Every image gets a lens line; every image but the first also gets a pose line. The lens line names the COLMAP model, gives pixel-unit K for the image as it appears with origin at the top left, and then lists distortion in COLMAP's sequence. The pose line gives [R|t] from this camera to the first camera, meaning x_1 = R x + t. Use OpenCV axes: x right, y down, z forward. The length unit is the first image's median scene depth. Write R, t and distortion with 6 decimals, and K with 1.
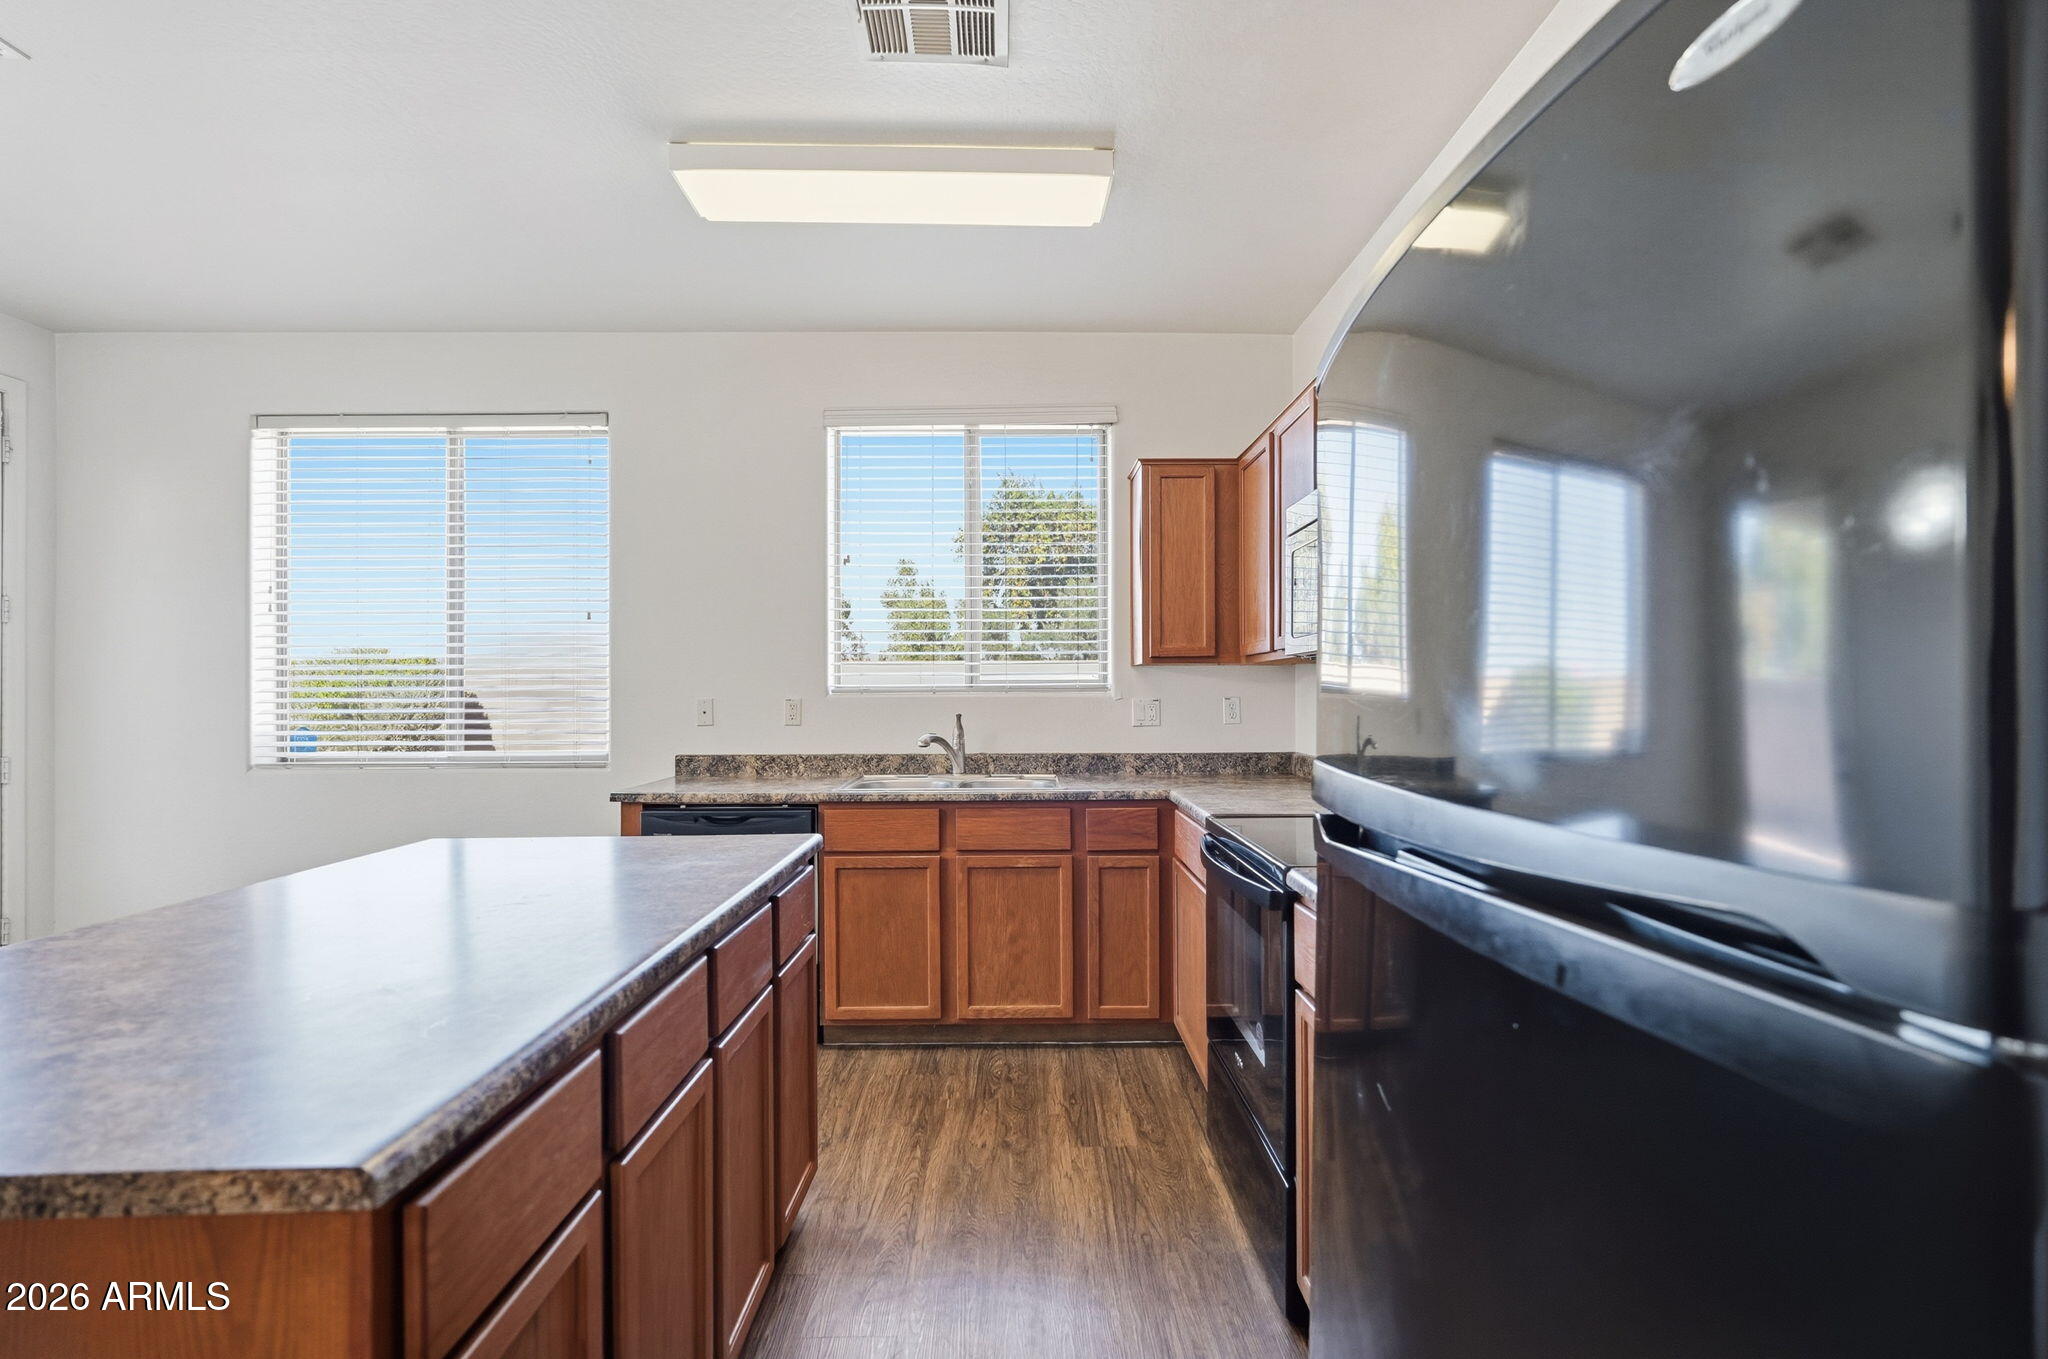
lens RADIAL K [[909.7, 0, 1026.5], [0, 909.7, 684.8], [0, 0, 1]] dist [-0.017409, 0.008618]
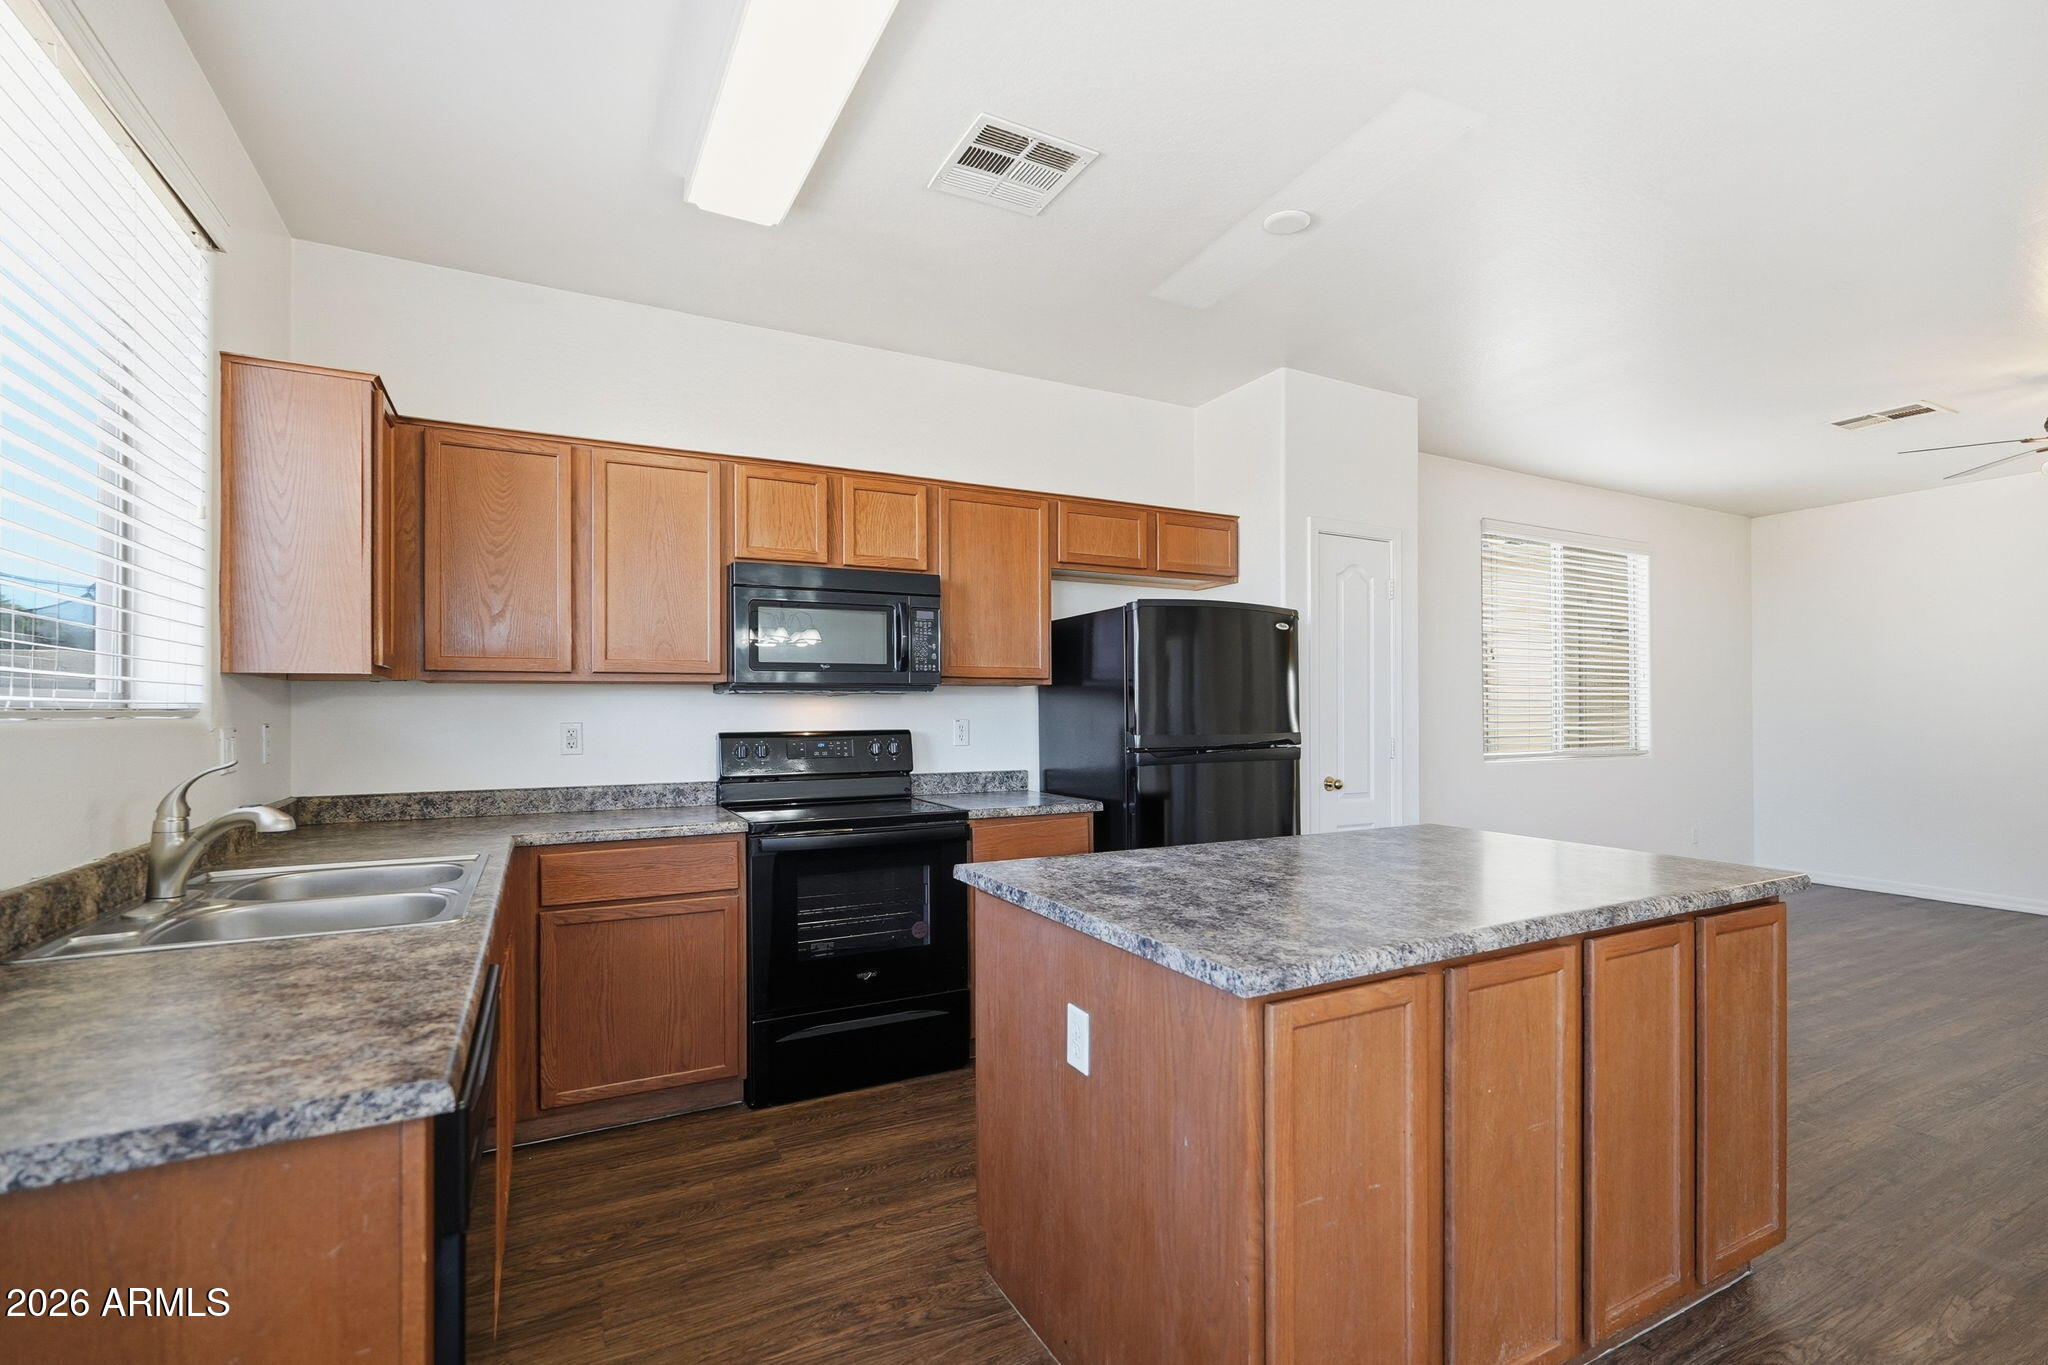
lens RADIAL K [[909.7, 0, 1026.5], [0, 909.7, 687.8], [0, 0, 1]] dist [-0.017409, 0.008618]
pose [[-0.444338, 0.023539, 0.895550, -0.708968], [-0.000448, 0.999649, -0.026497, 0.004315], [-0.895859, -0.012175, -0.444171, 0.870599]]
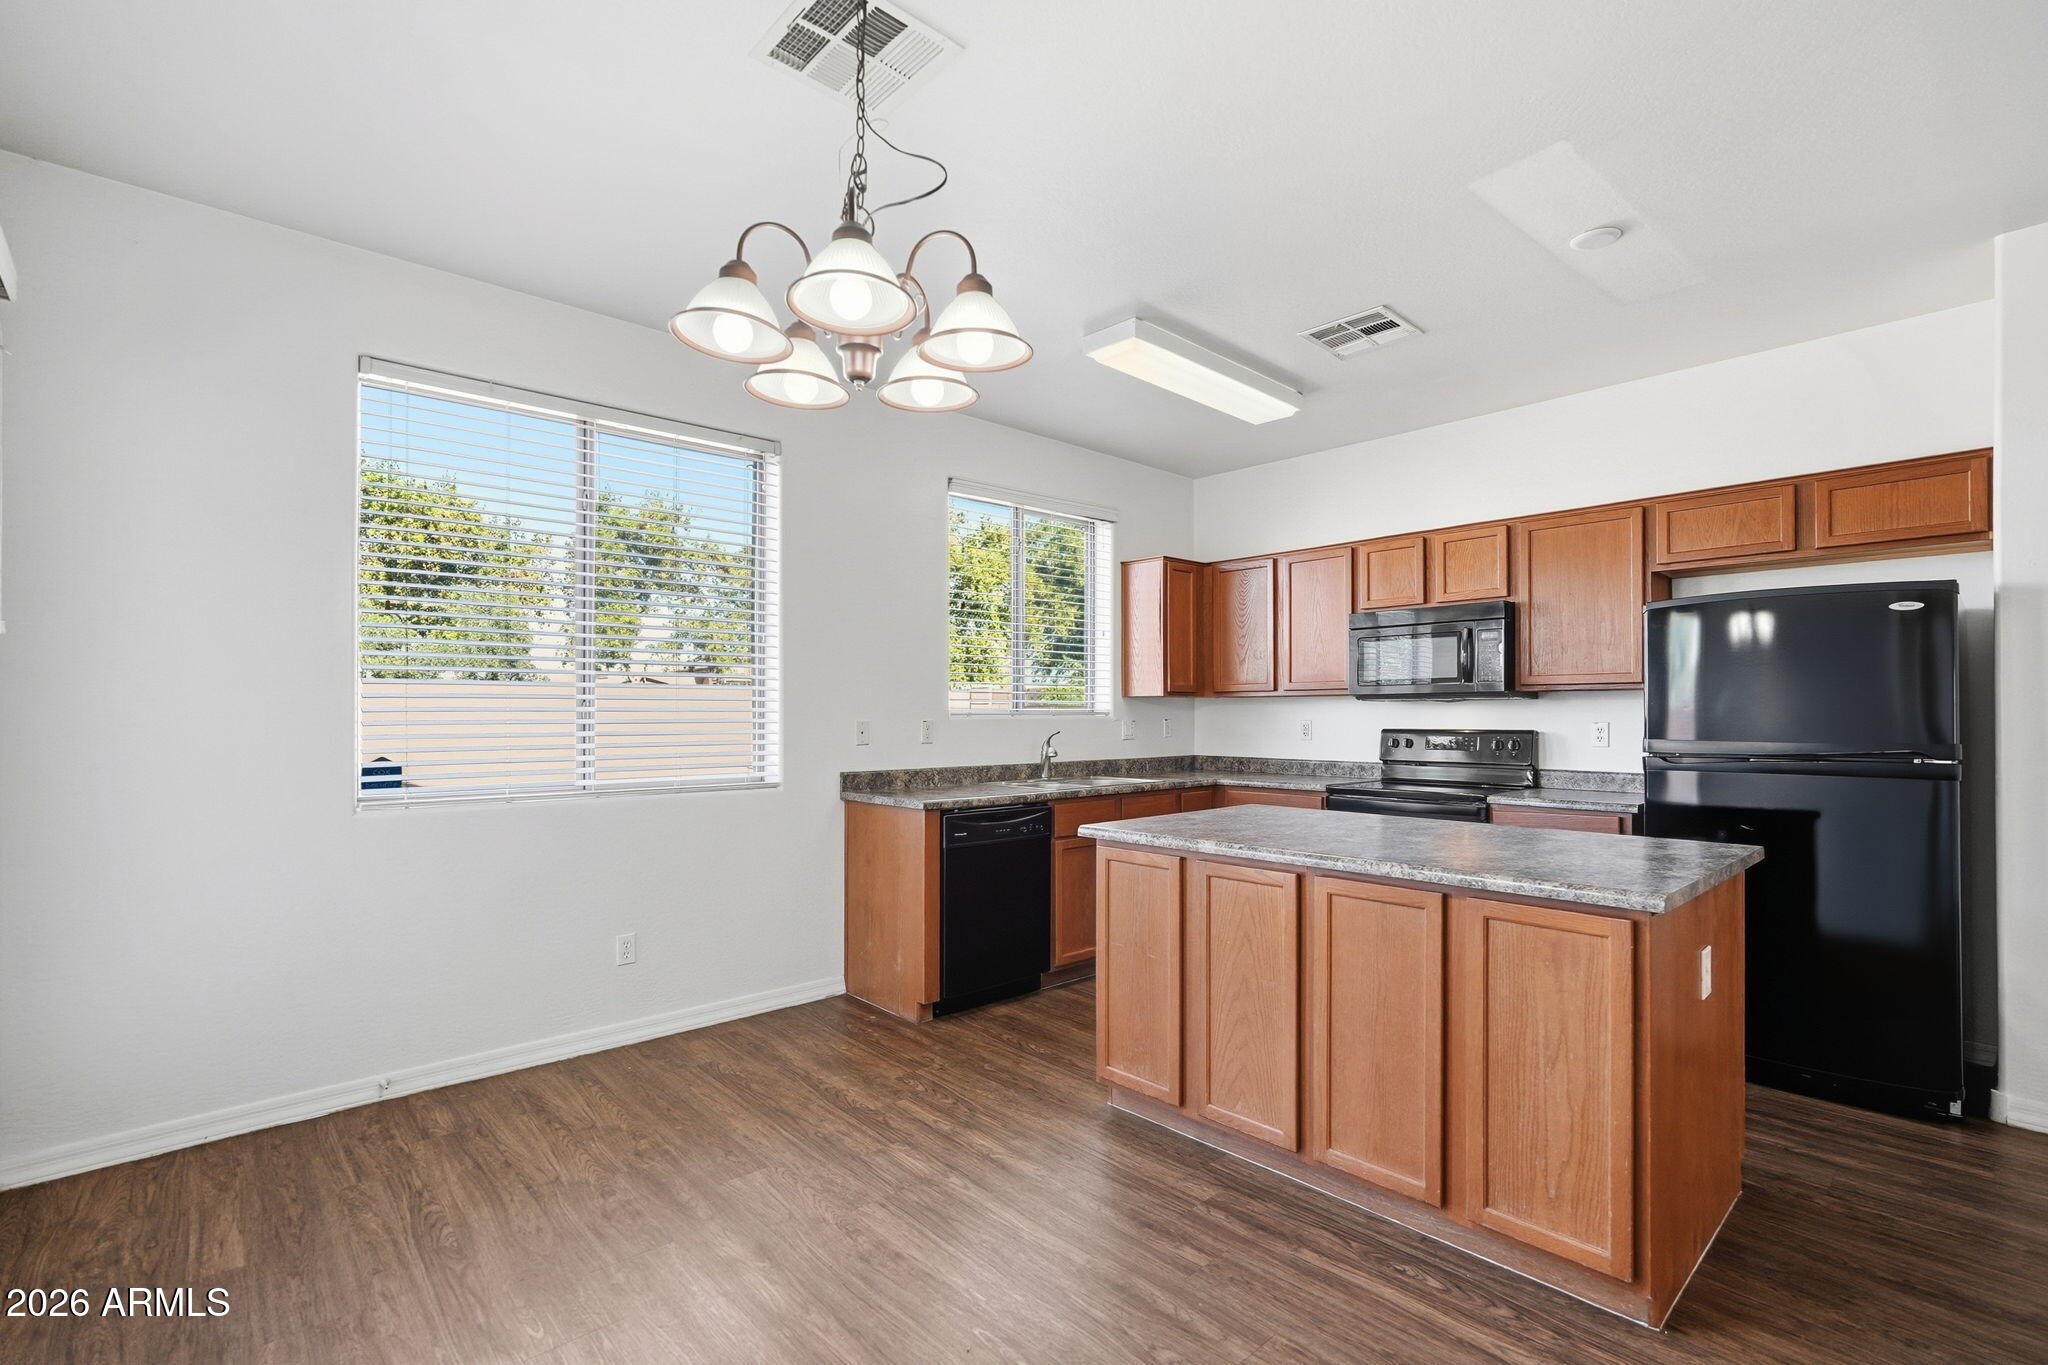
lens RADIAL K [[937.9, 0, 1032.9], [0, 937.9, 707.6], [0, 0, 1]] dist [0.001586, 0.000795]
pose [[0.744698, 0.007471, 0.667360, -1.054945], [-0.005715, 0.999972, -0.004818, 0.004293], [-0.667377, -0.000227, 0.744720, 0.020415]]
